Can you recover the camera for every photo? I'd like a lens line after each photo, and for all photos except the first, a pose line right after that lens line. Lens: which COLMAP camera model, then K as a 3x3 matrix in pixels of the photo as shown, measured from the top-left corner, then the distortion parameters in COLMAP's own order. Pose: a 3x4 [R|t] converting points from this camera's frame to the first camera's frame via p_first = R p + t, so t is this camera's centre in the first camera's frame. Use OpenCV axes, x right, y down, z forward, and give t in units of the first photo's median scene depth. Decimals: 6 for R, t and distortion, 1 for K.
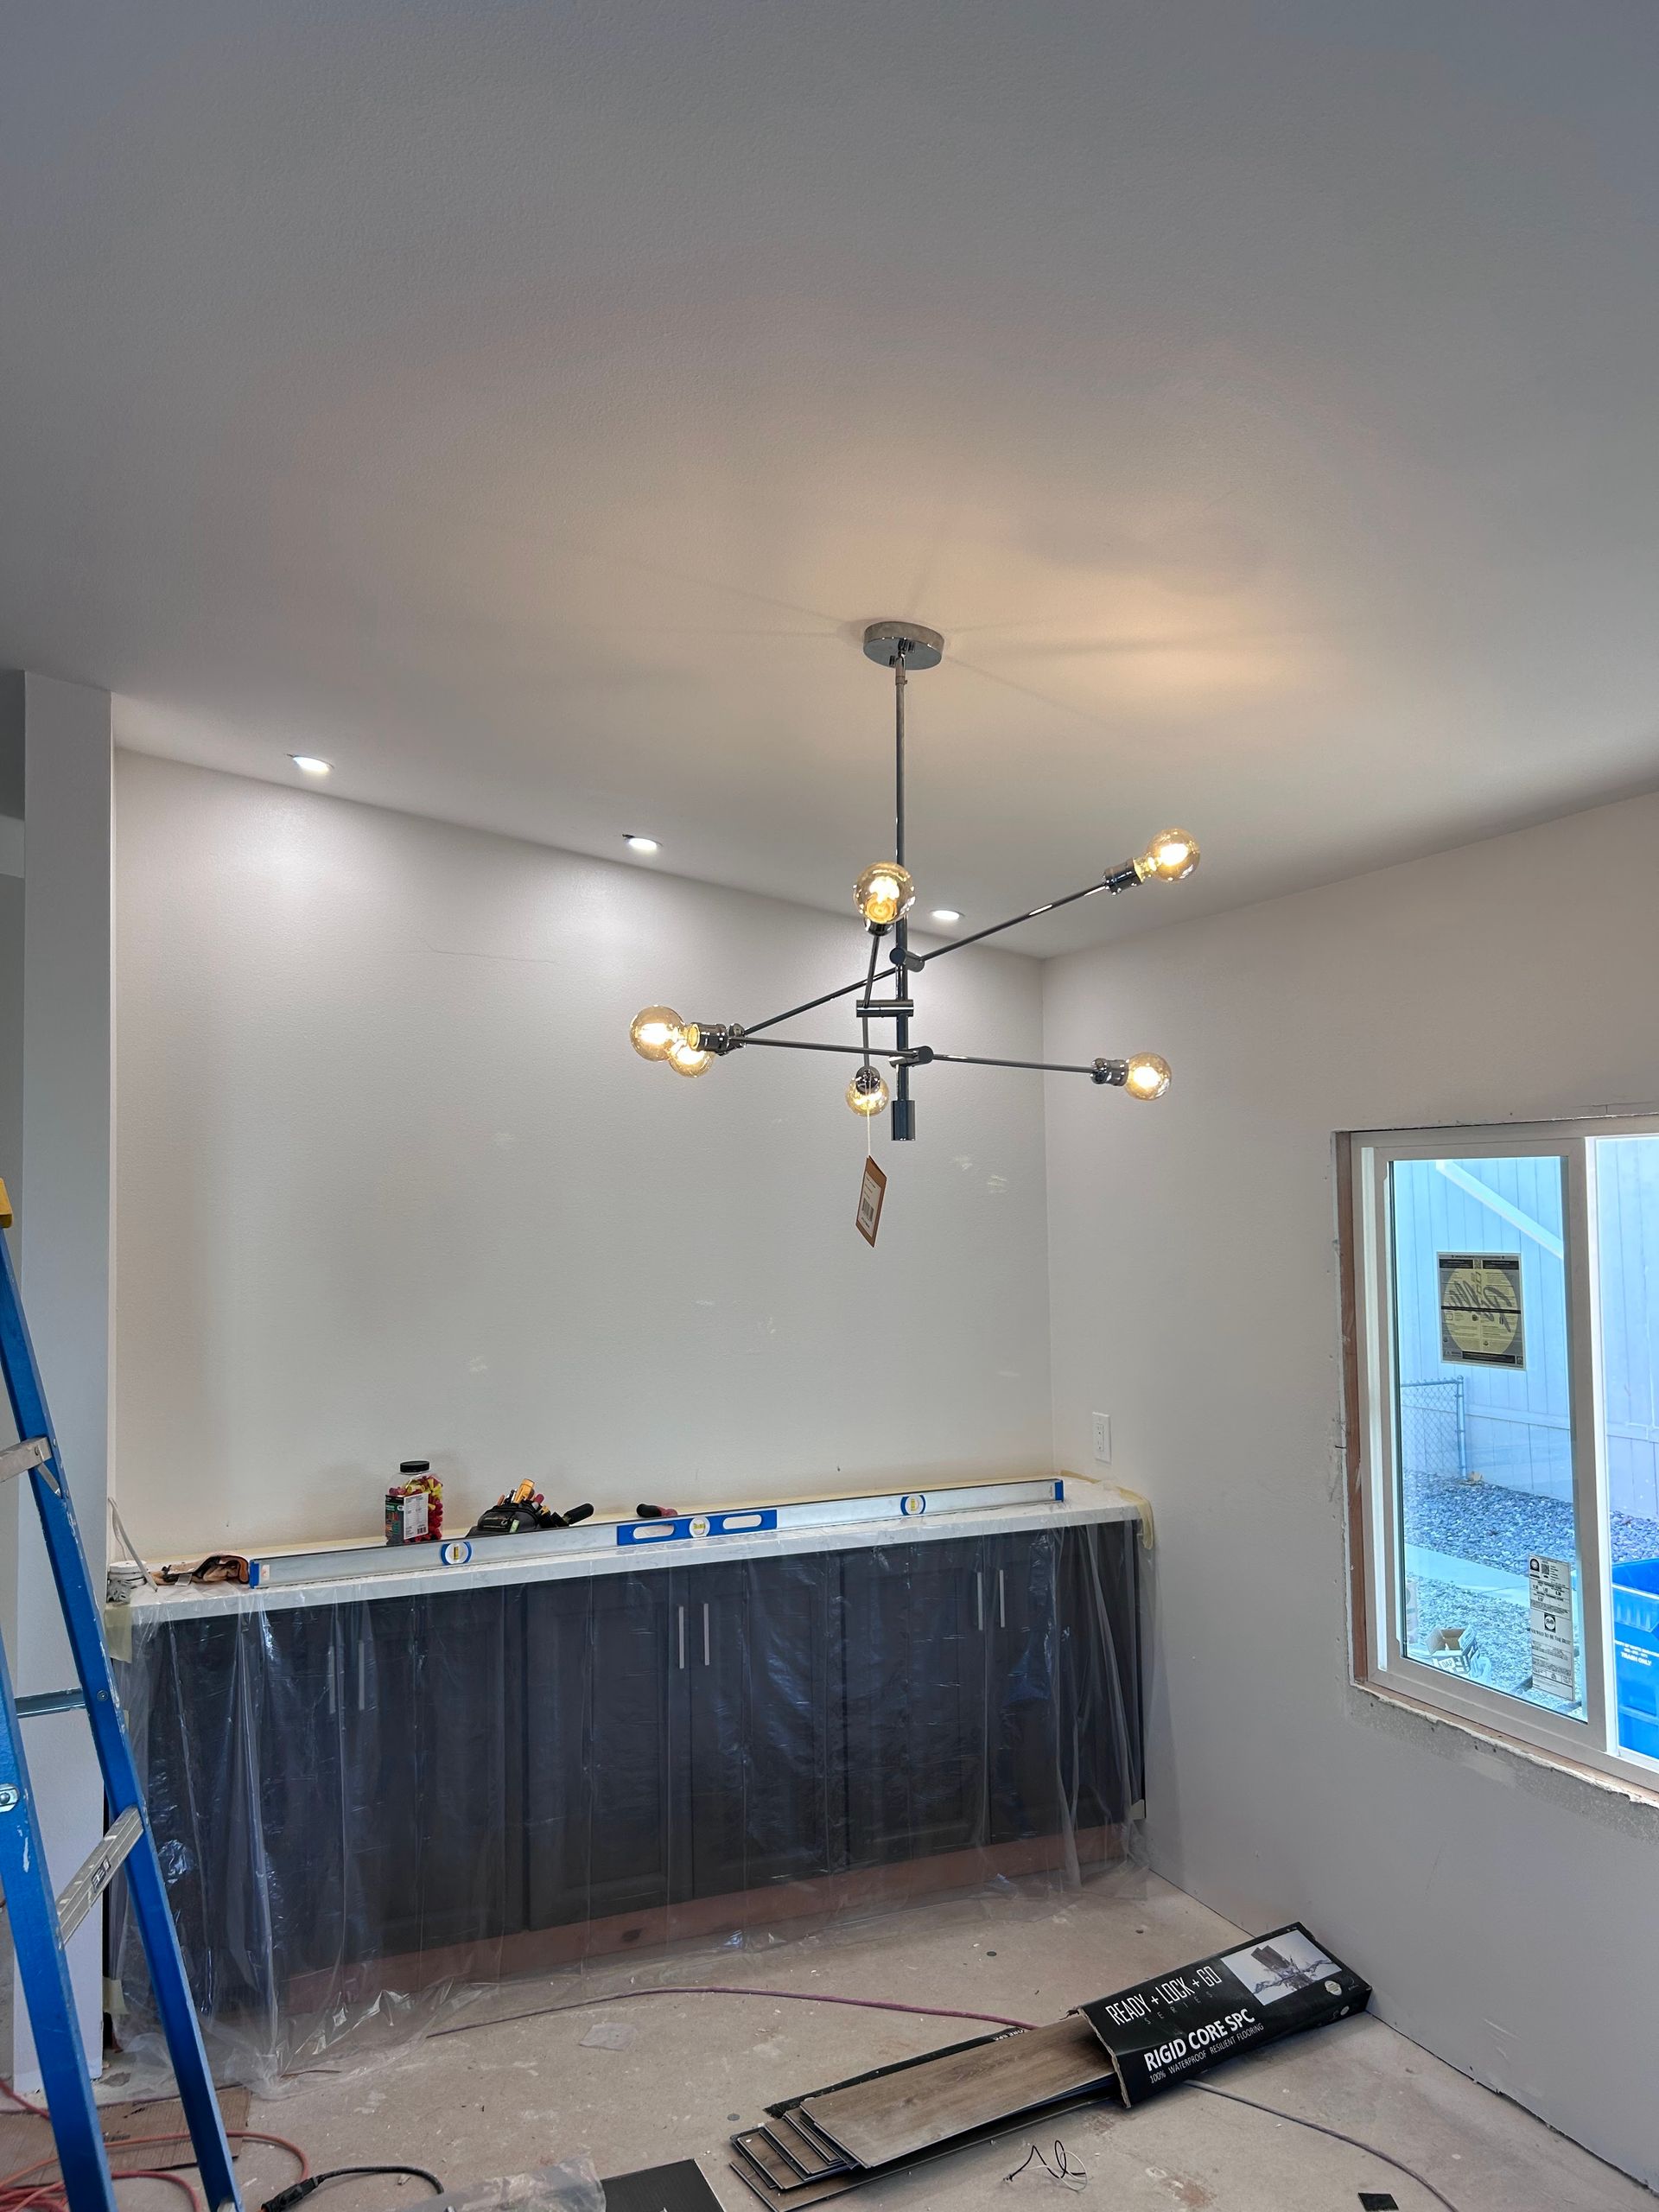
lens RADIAL K [[1708.9, 0, 829.5], [0, 1708.9, 1106.0], [0, 0, 1]] dist [-0.004487, -0.001030]
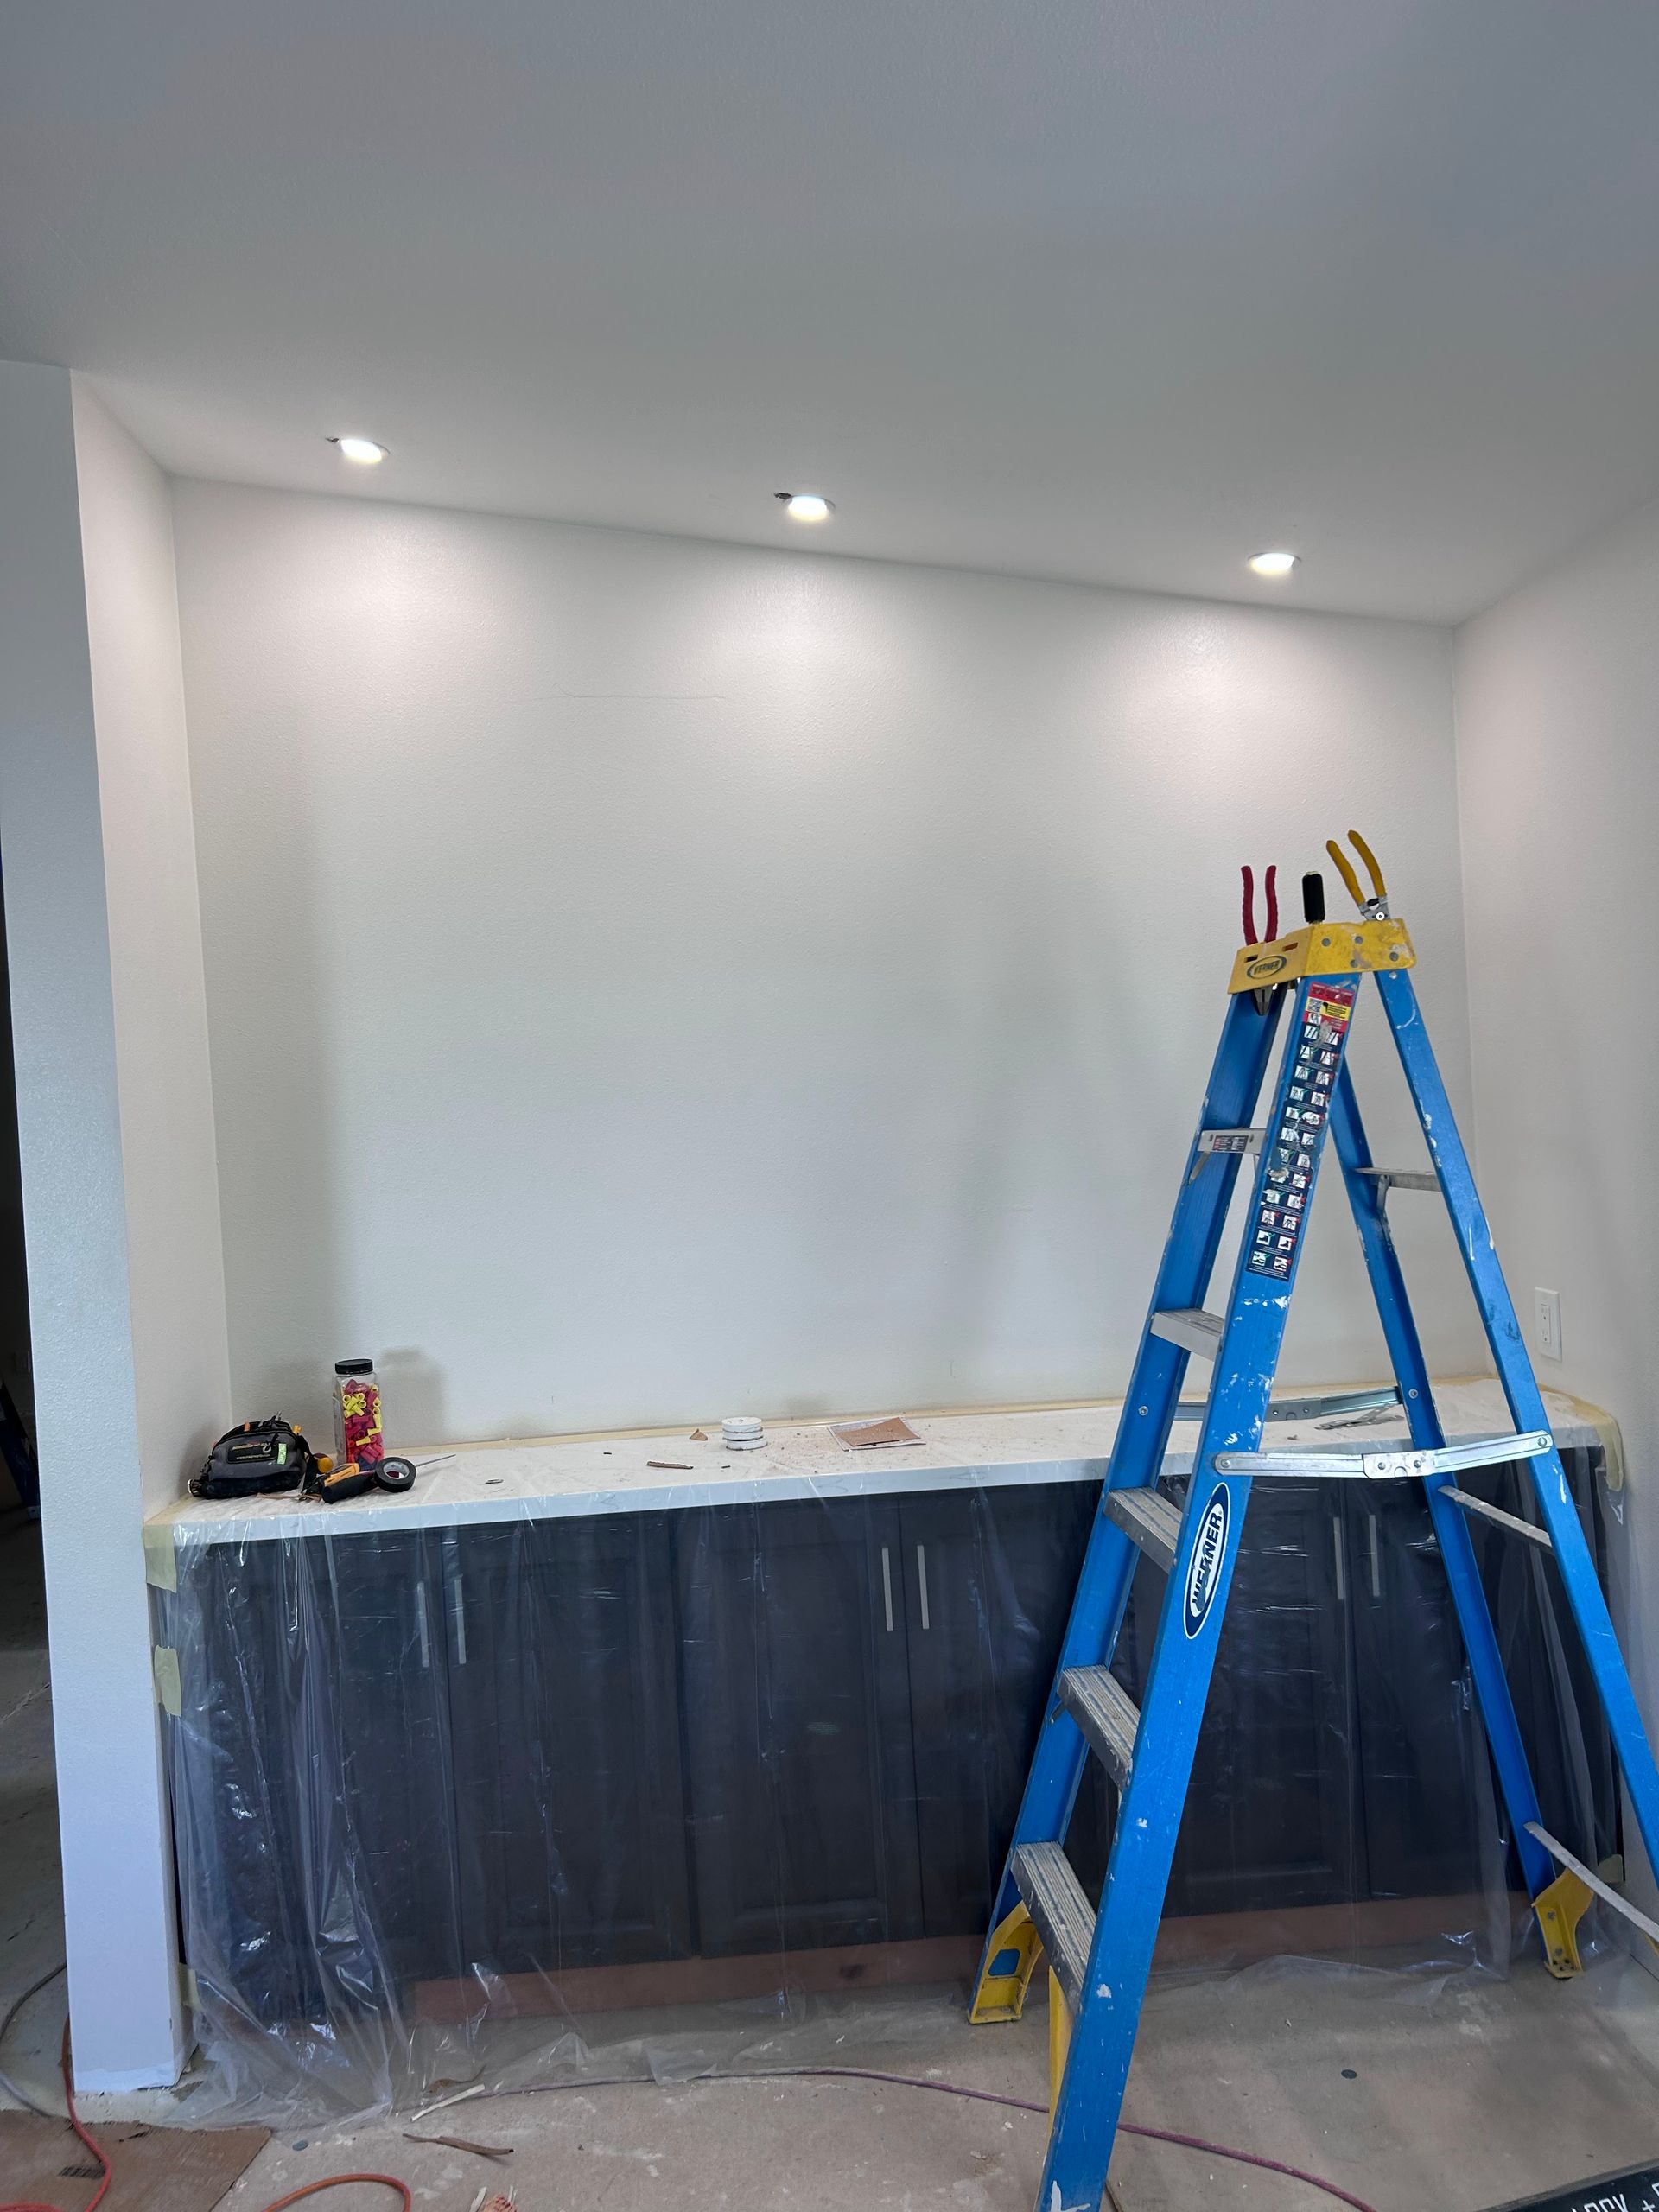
lens RADIAL K [[1685.9, 0, 829.5], [0, 1685.9, 1106.0], [0, 0, 1]] dist [0.011799, 0.003855]
pose [[0.941505, -0.030657, -0.335603, 0.144345], [0.057109, 0.995964, 0.069234, 0.054371], [0.332126, -0.084350, 0.939456, 0.338855]]
